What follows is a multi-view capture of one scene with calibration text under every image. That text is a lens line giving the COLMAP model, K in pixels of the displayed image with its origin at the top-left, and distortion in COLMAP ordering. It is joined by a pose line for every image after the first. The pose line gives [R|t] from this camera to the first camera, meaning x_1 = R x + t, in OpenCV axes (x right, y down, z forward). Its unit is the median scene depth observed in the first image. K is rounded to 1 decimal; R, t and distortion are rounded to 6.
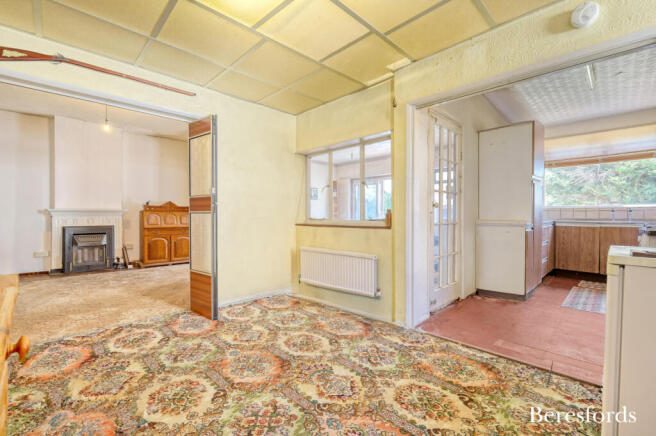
lens RADIAL K [[284.2, 0, 329.4], [0, 284.2, 215.5], [0, 0, 1]] dist [0.001951, 0.000914]
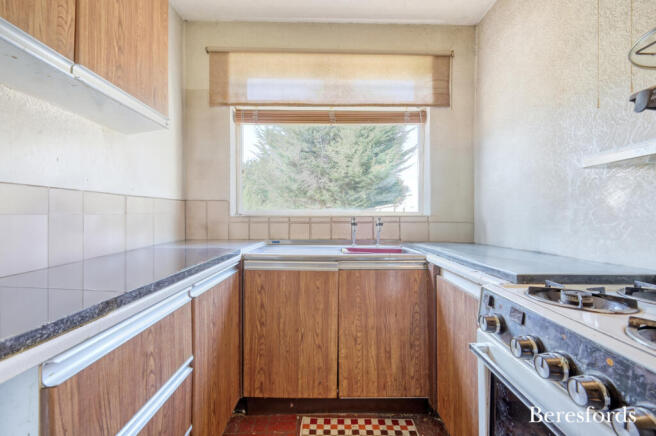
lens RADIAL K [[284.2, 0, 329.4], [0, 284.2, 215.5], [0, 0, 1]] dist [0.001951, 0.000914]
pose [[0.695761, -0.000874, 0.718273, 0.622667], [0.005082, 0.999980, -0.003707, -0.027287], [-0.718255, 0.006230, 0.695752, 0.692045]]
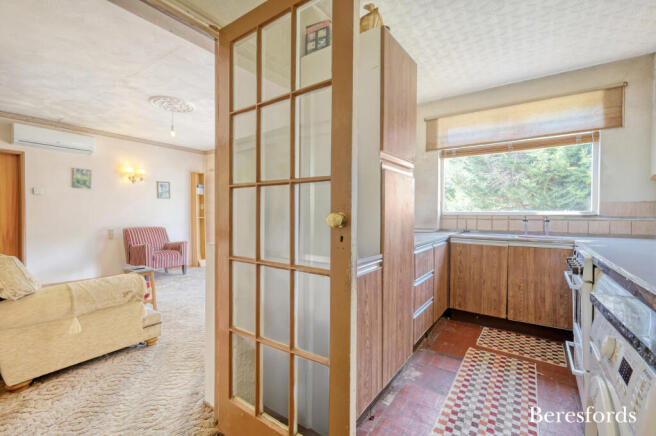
lens RADIAL K [[284.2, 0, 329.4], [0, 284.2, 215.5], [0, 0, 1]] dist [0.001951, 0.000914]
pose [[0.983711, 0.001431, 0.179751, 0.403351], [-0.001571, 0.999999, 0.000636, -0.026788], [-0.179750, -0.000908, 0.983712, 0.406813]]
